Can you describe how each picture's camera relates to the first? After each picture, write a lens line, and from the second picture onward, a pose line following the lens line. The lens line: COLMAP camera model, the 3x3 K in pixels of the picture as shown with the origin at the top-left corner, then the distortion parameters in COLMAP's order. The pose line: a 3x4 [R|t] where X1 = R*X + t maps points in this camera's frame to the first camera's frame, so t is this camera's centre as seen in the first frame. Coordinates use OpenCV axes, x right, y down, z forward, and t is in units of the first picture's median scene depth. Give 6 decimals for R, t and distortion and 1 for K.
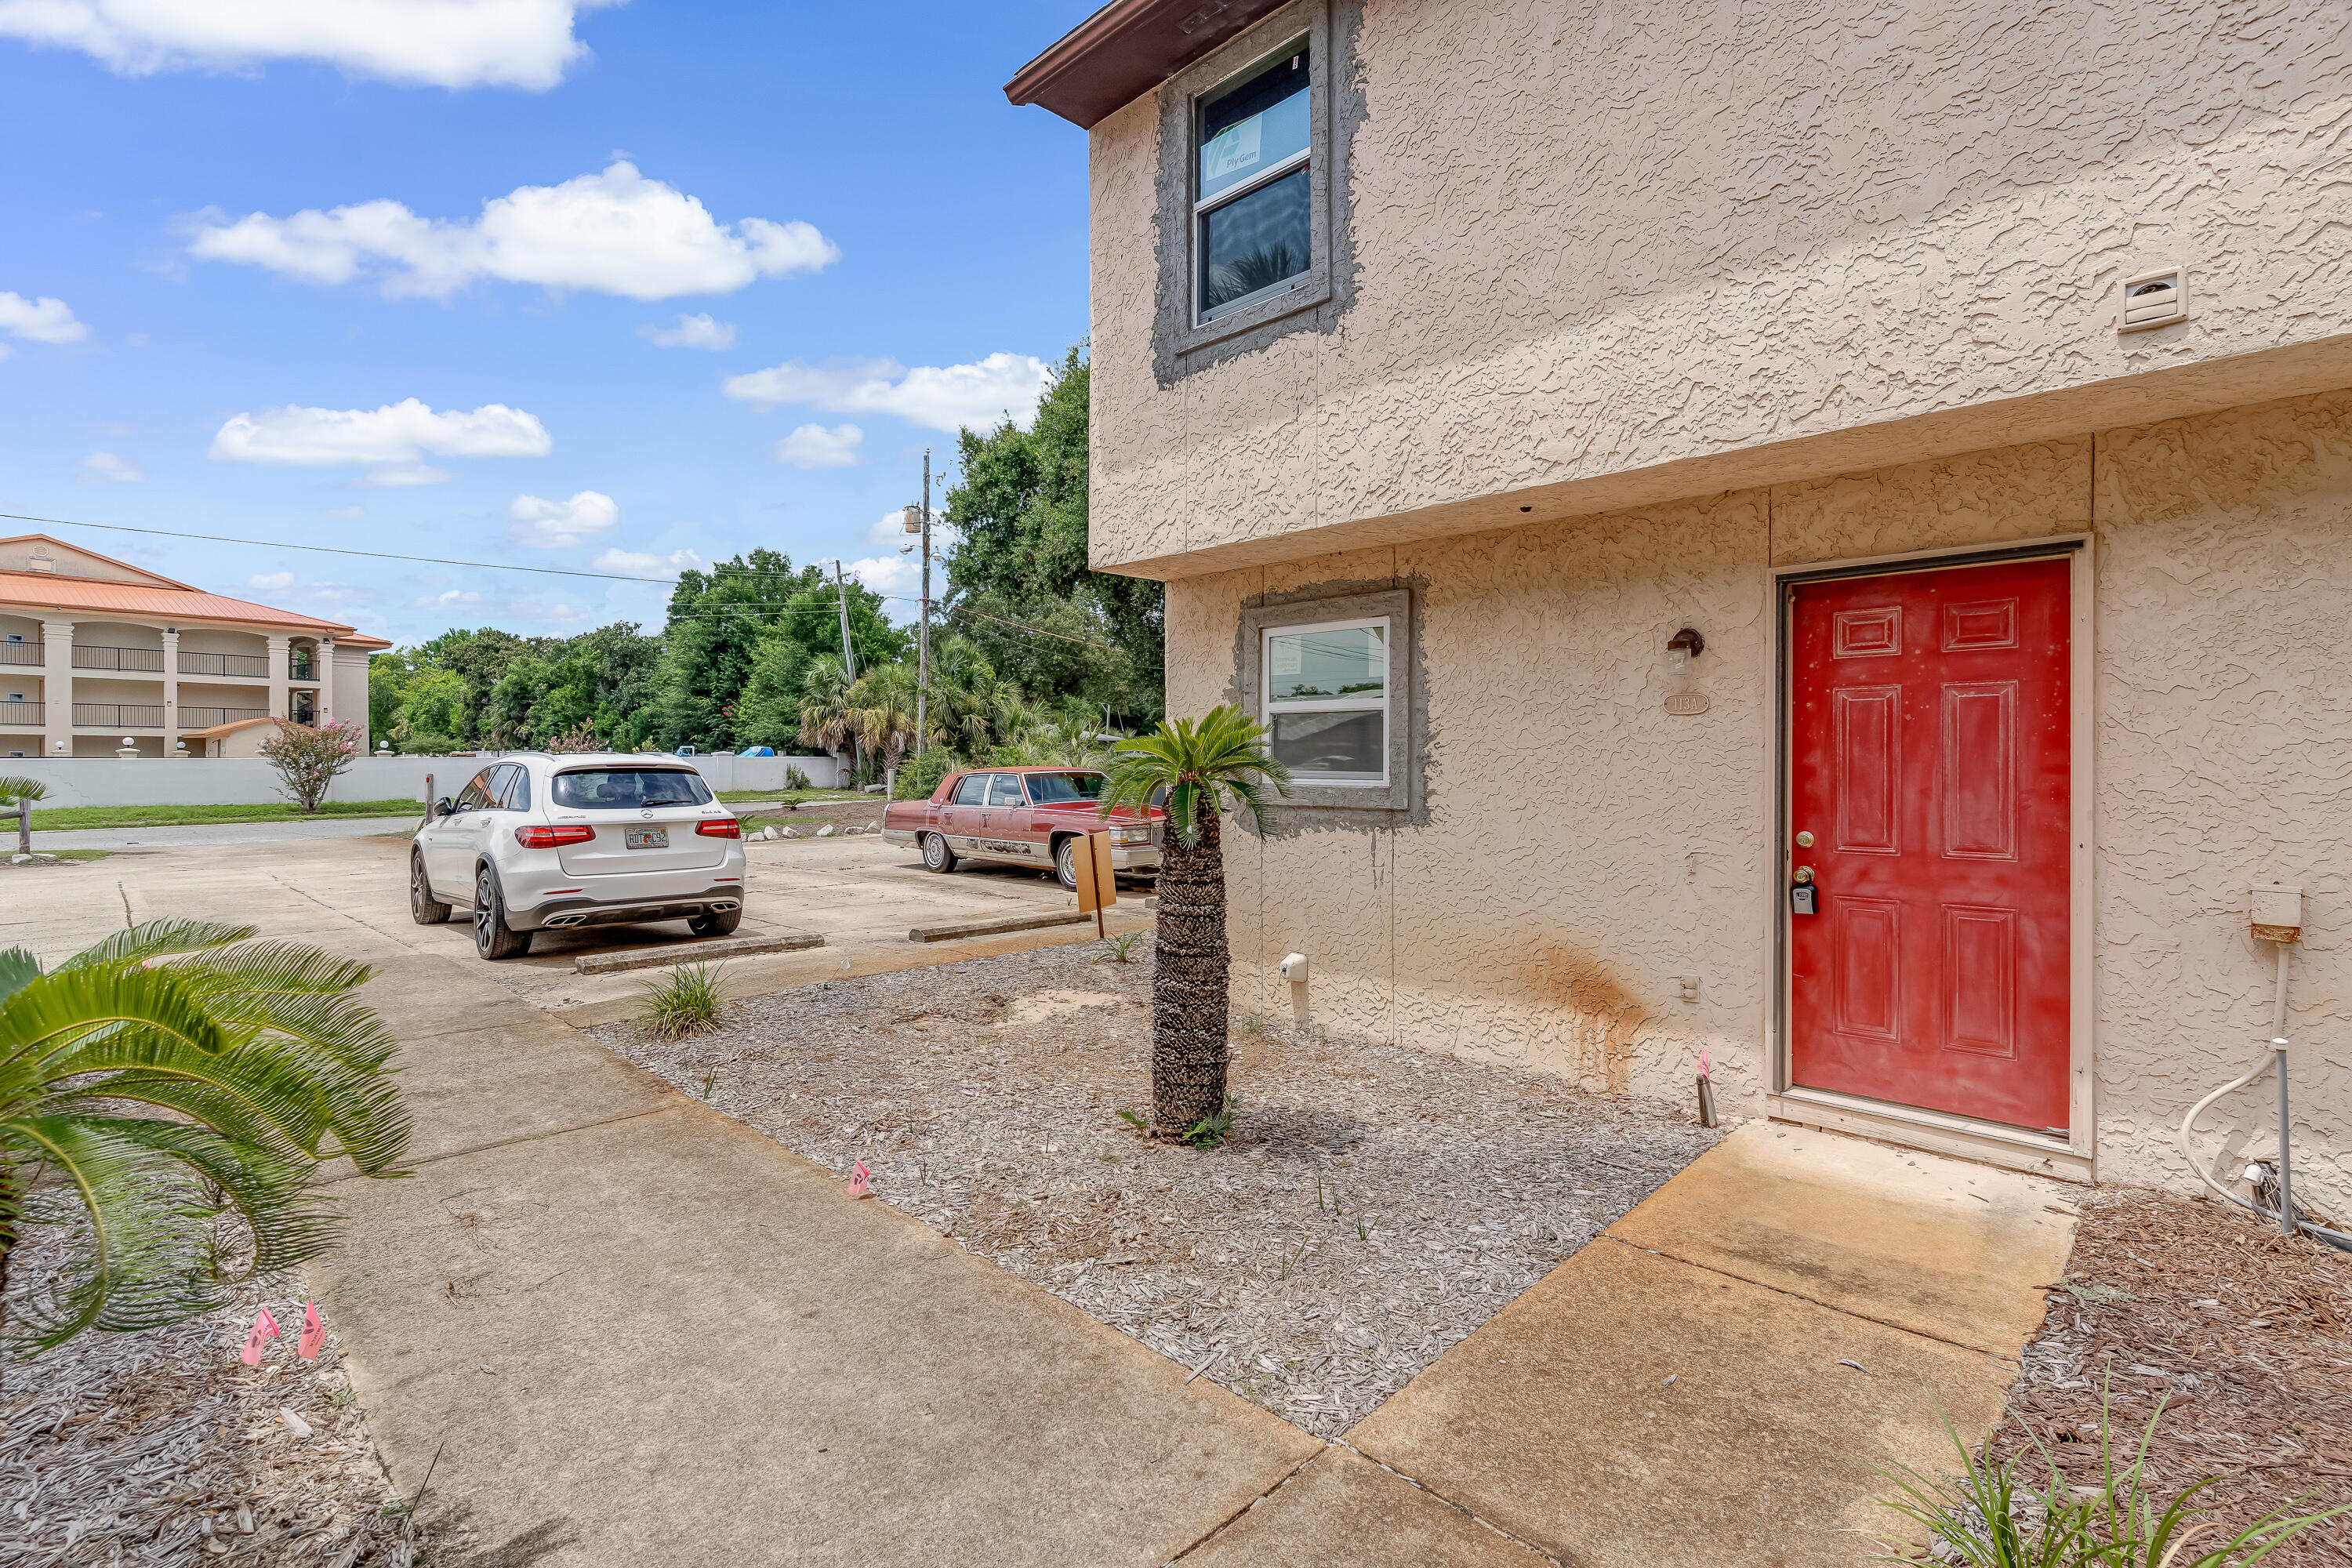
lens RADIAL K [[1134.3, 0, 1168.5], [0, 1134.3, 769.1], [0, 0, 1]] dist [-0.002006, 0.001037]
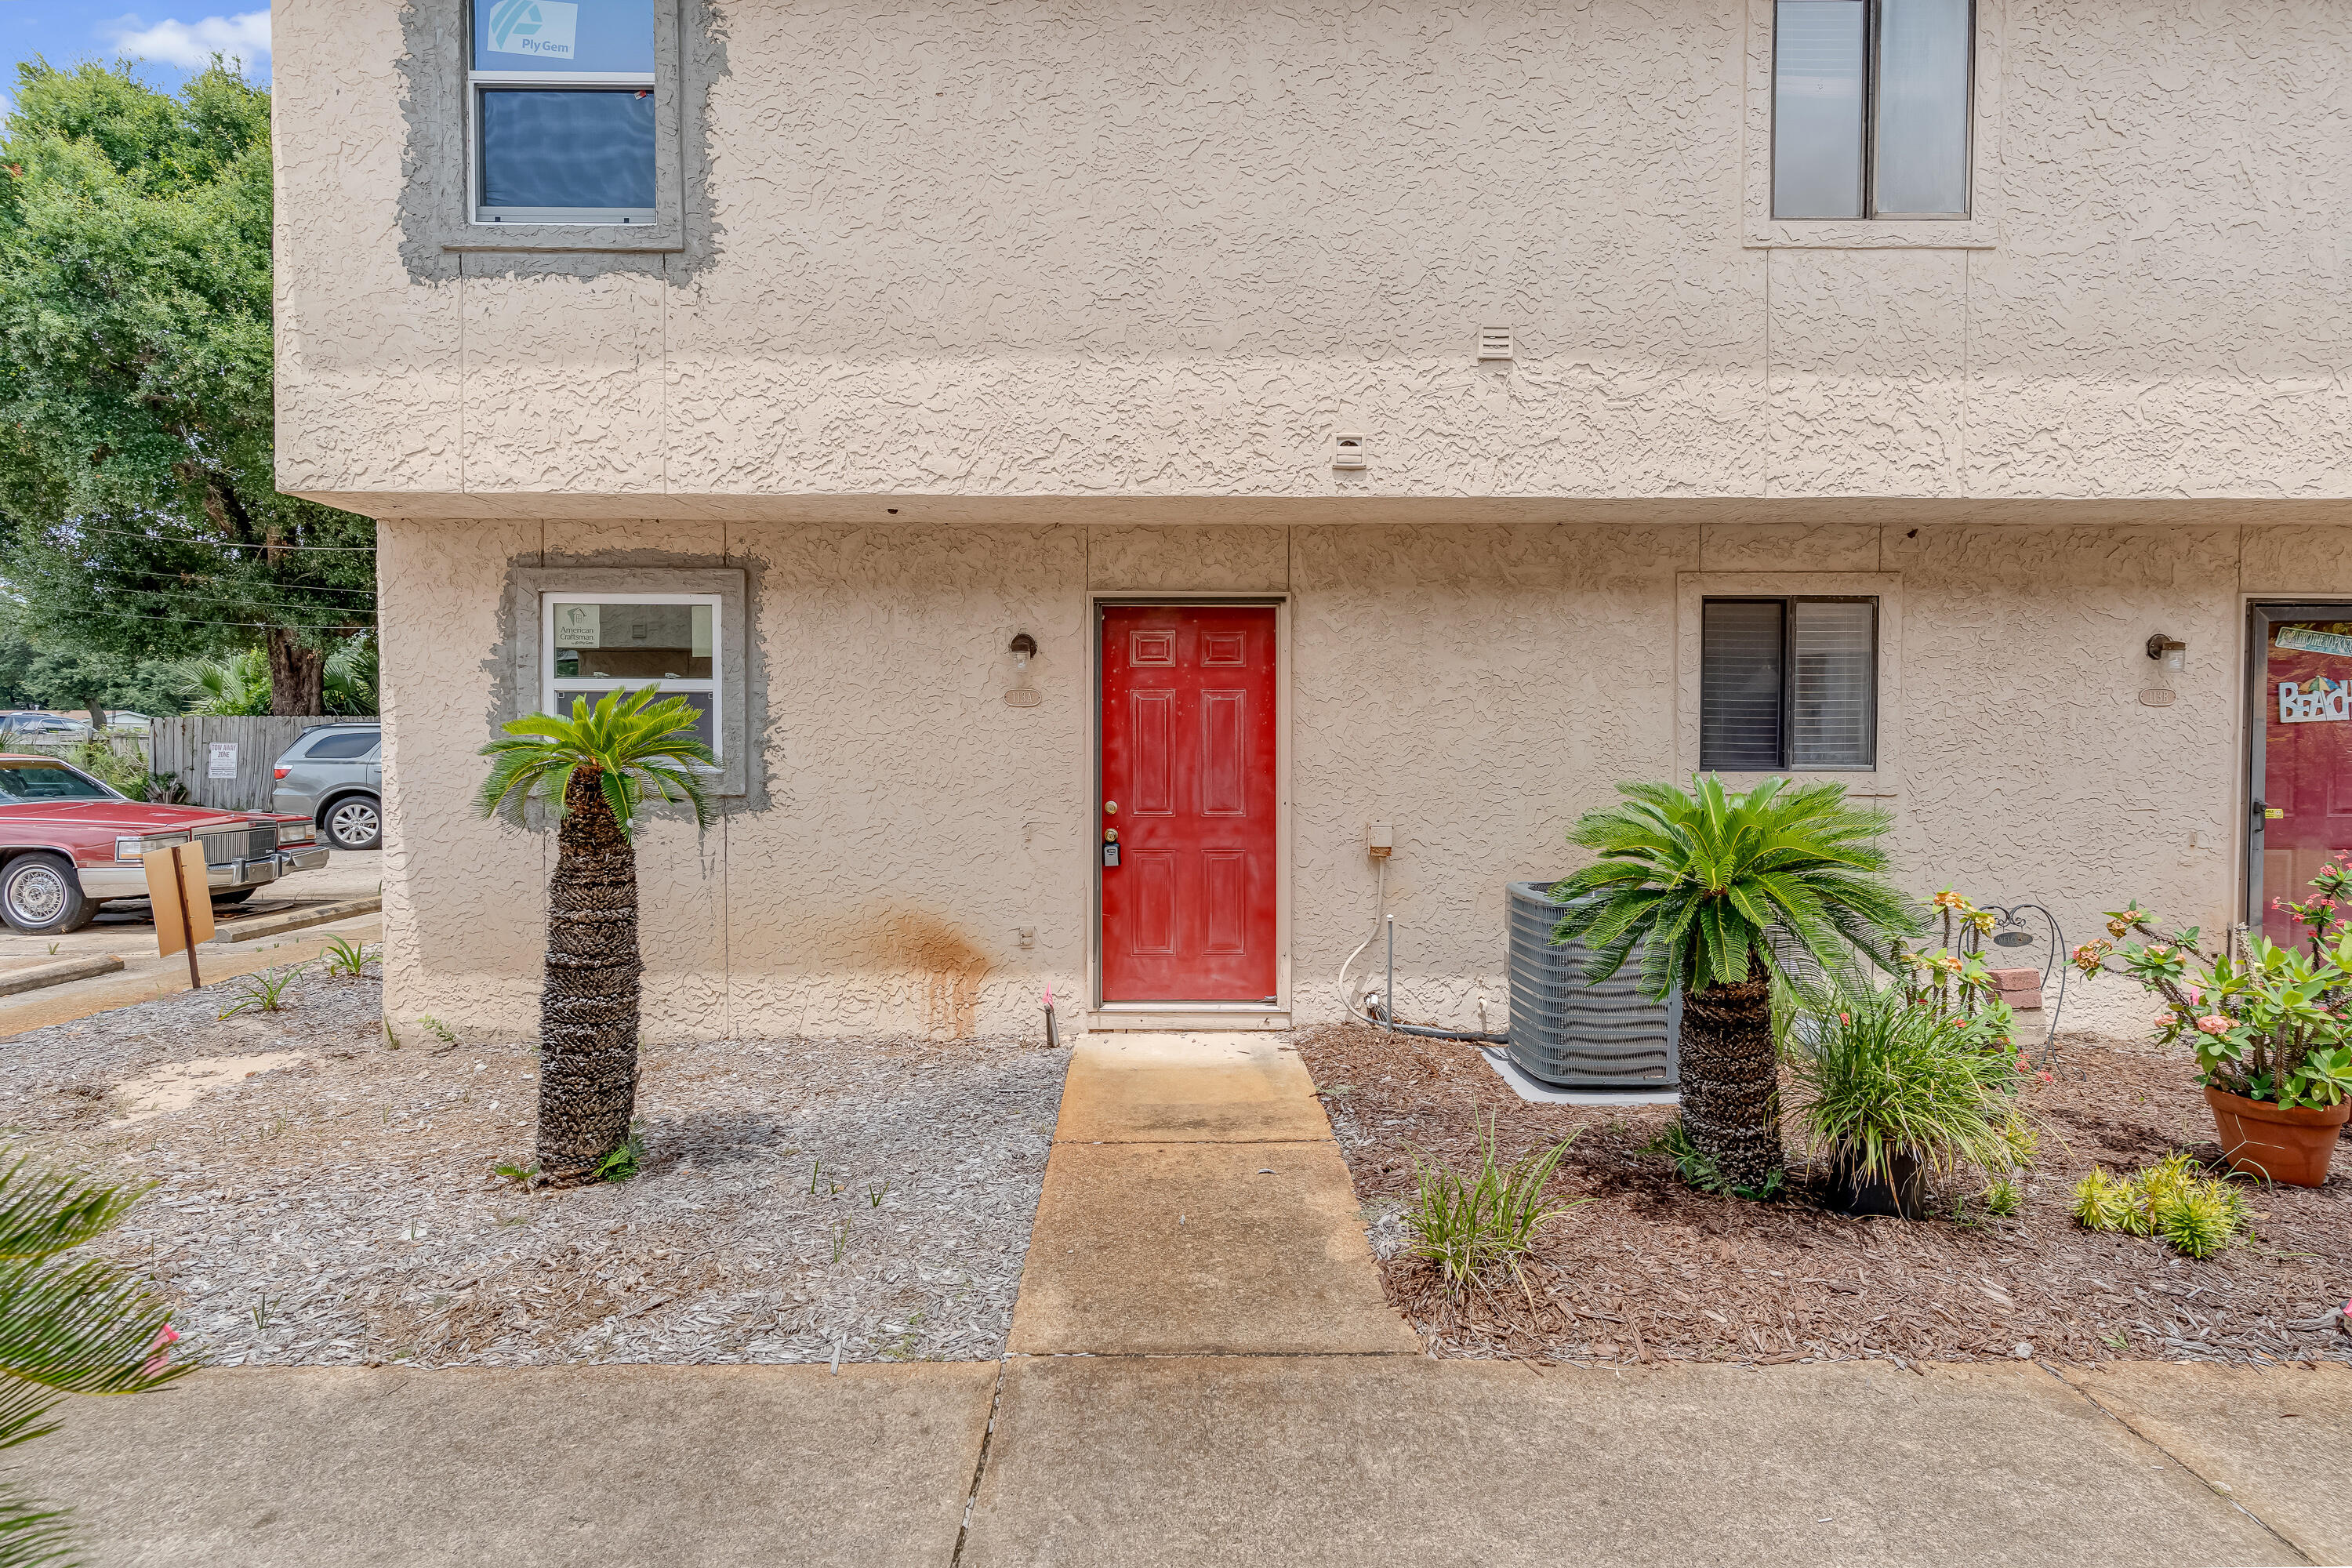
lens RADIAL K [[1134.3, 0, 1201.7], [0, 1134.3, 767.6], [0, 0, 1]] dist [-0.002006, 0.001037]
pose [[0.681763, -0.014423, 0.731431, -0.301197], [0.004287, 0.999867, 0.015721, -0.002410], [-0.731560, -0.007583, 0.681734, 0.057576]]
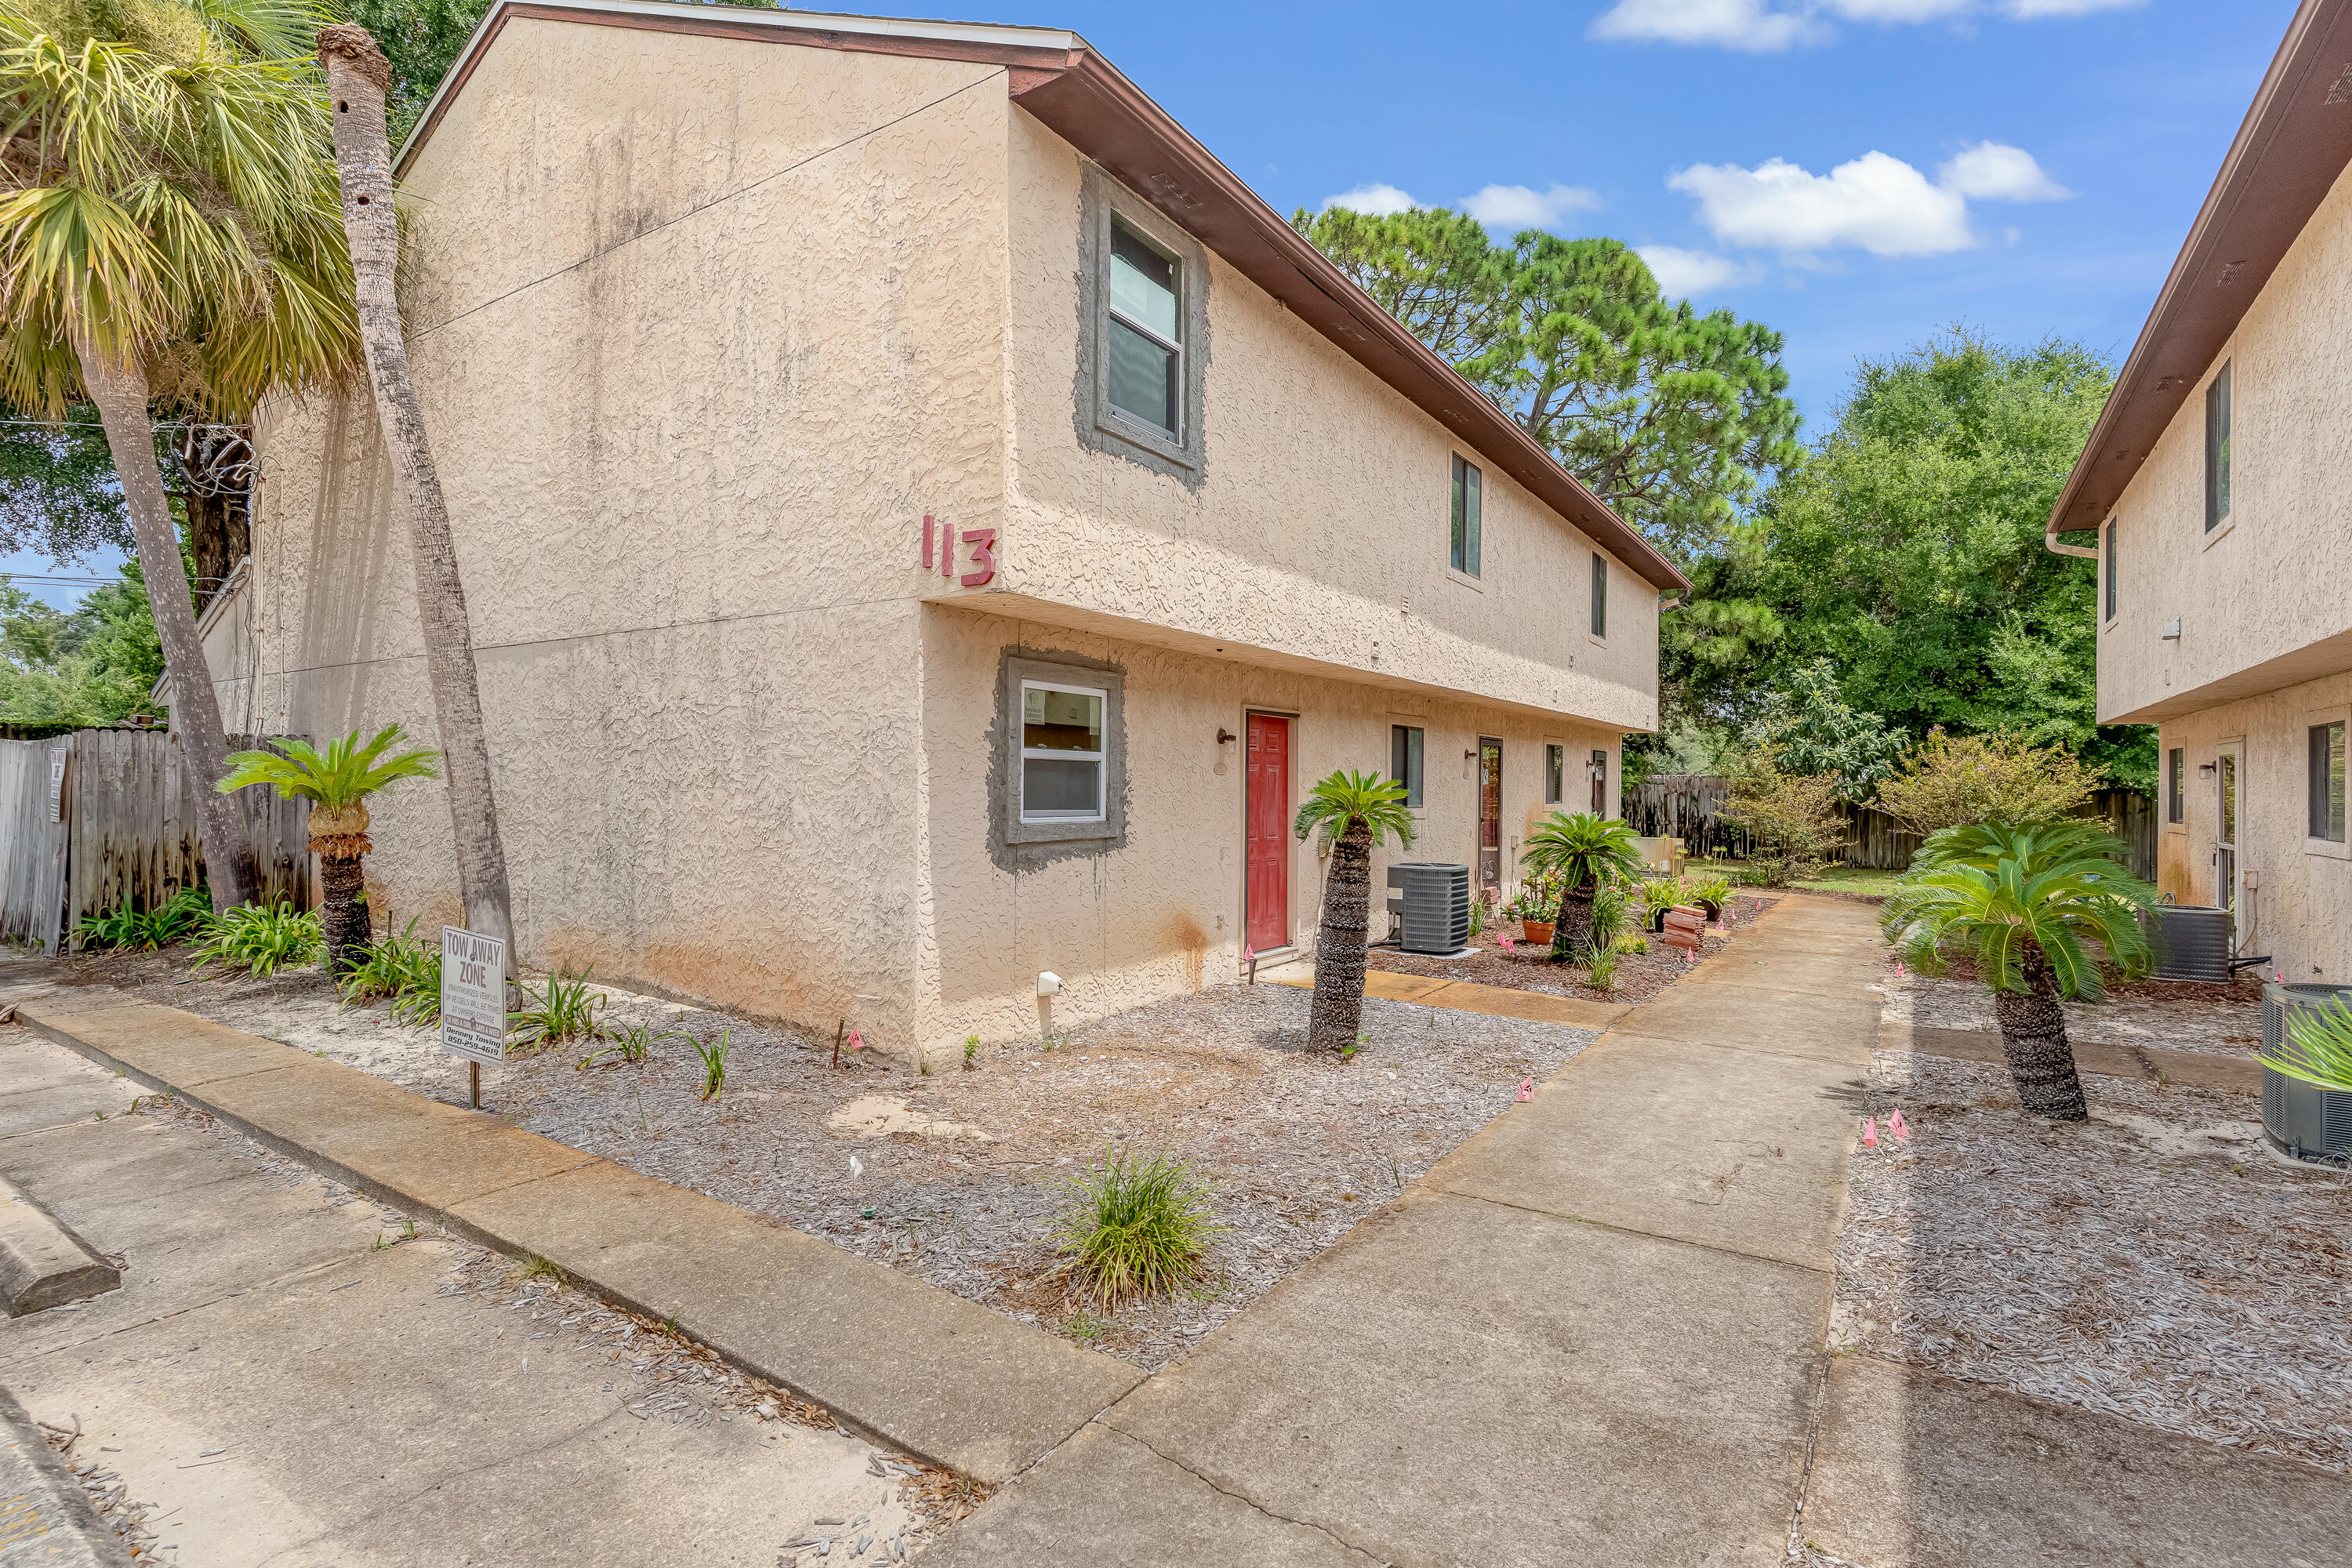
lens RADIAL K [[1134.3, 0, 1199.5], [0, 1134.3, 778.9], [0, 0, 1]] dist [-0.002006, 0.001037]
pose [[-0.236412, 0.001191, 0.971652, -1.432169], [-0.002638, 0.999995, -0.001868, -0.039588], [-0.971649, -0.003005, -0.236408, 1.565082]]
